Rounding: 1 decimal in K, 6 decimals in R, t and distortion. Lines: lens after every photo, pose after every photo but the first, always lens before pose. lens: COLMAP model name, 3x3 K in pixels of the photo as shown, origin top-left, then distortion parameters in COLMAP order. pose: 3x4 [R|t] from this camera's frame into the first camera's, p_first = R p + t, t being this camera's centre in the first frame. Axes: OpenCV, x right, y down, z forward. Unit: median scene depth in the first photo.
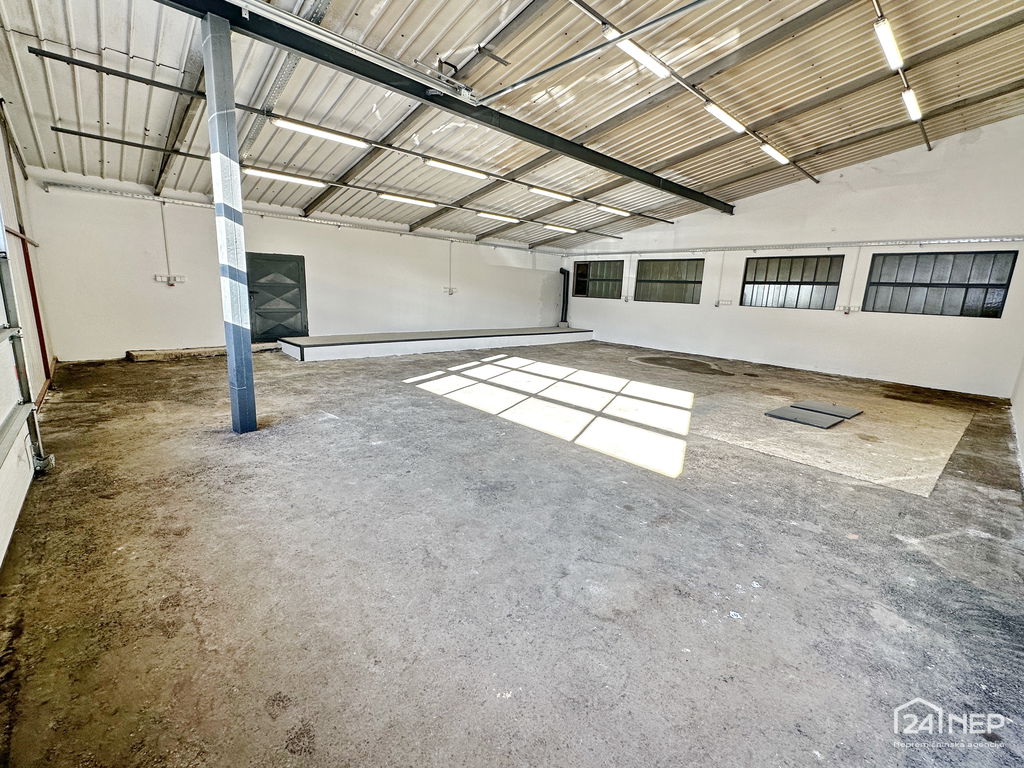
lens RADIAL K [[443.8, 0, 512.0], [0, 443.8, 384.0], [0, 0, 1]] dist [-0.000500, -0.000398]
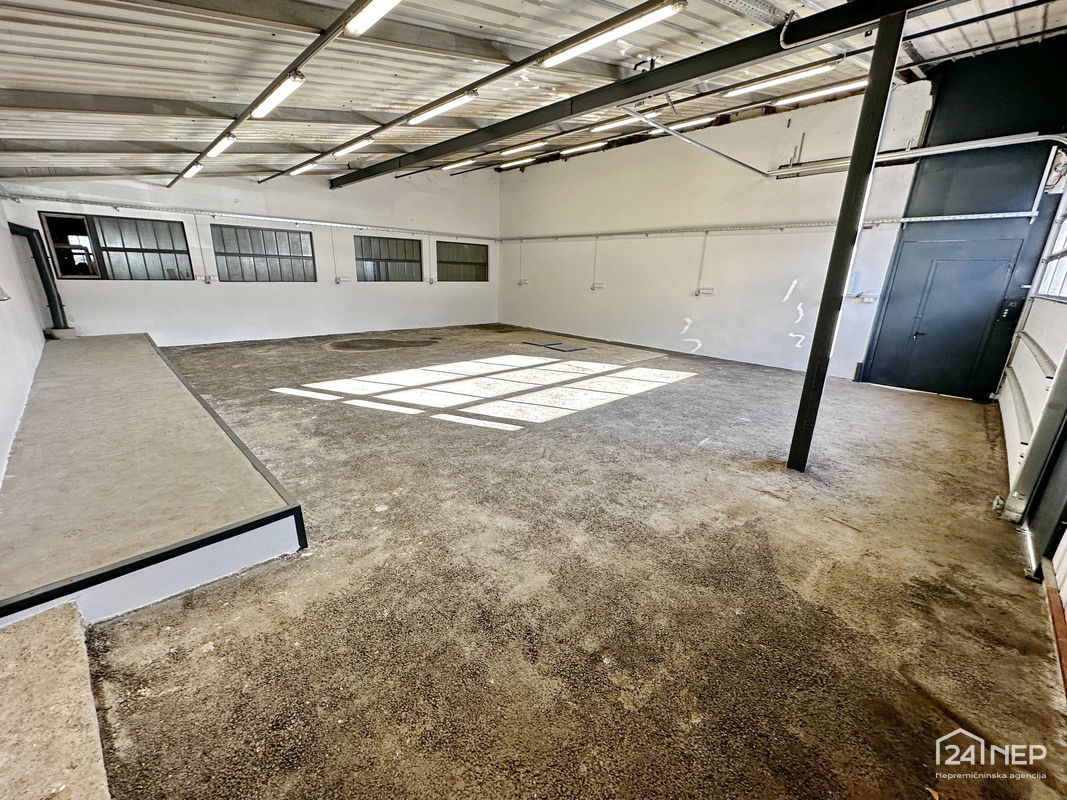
lens RADIAL K [[424.6, 0, 533.5], [0, 424.6, 400.0], [0, 0, 1]] dist [-0.001675, 0.000517]
pose [[-0.028061, -0.331075, 0.943187, -1.187512], [0.178463, 0.926740, 0.330611, -0.369038], [-0.983546, 0.177601, 0.033080, 1.269170]]
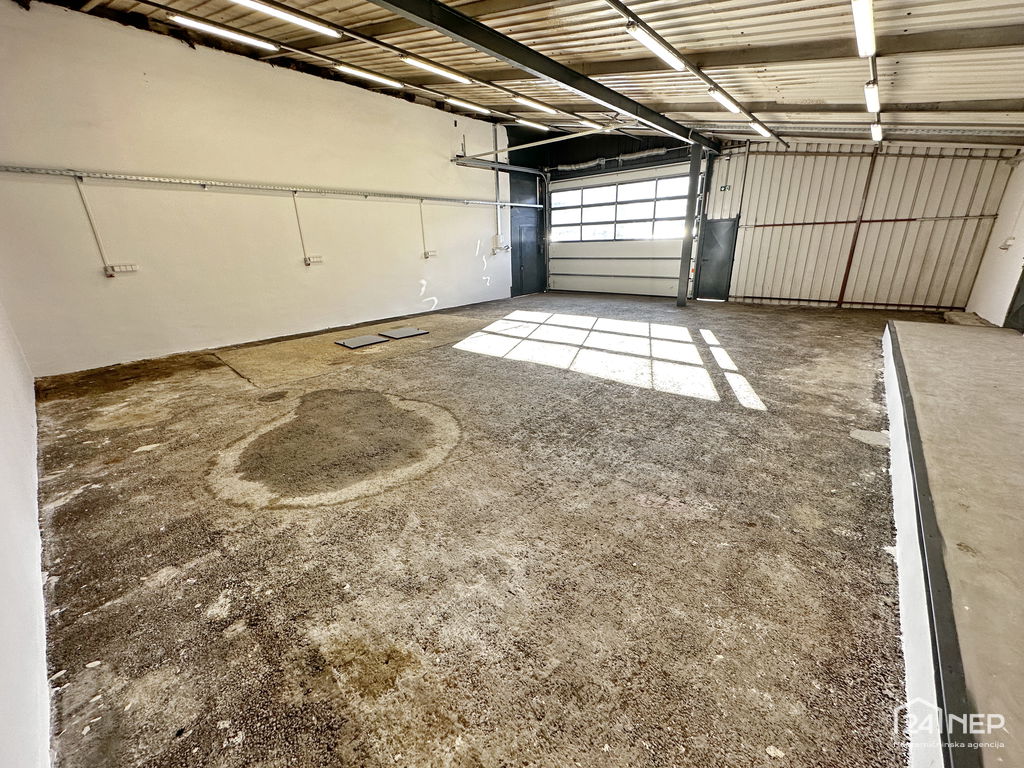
lens RADIAL K [[407.5, 0, 512.0], [0, 407.5, 384.0], [0, 0, 1]] dist [-0.001675, 0.000517]
pose [[-0.994717, 0.020528, -0.100581, 0.495911], [-0.033898, 0.859154, 0.510593, -0.553445], [0.096896, 0.511305, -0.853920, 2.601054]]
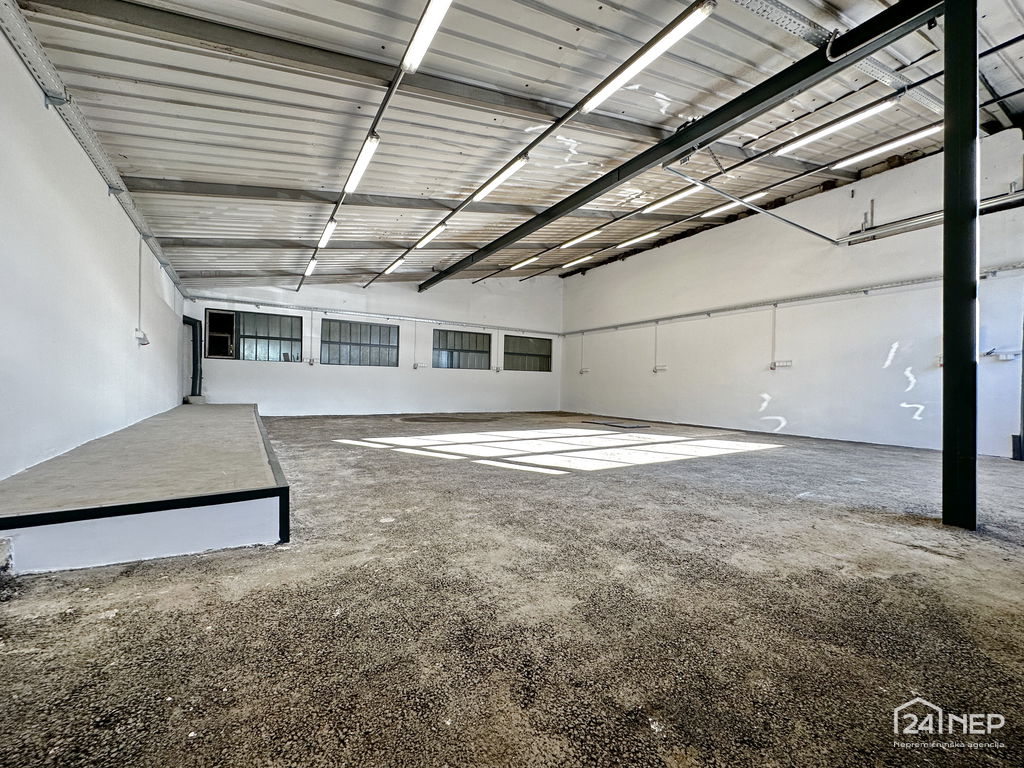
lens RADIAL K [[407.5, 0, 512.0], [0, 407.5, 384.0], [0, 0, 1]] dist [-0.001675, 0.000517]
pose [[0.186482, -0.037405, 0.981746, -1.113461], [0.193581, 0.981084, 0.000609, -0.196372], [-0.963198, 0.189934, 0.190195, 1.257322]]
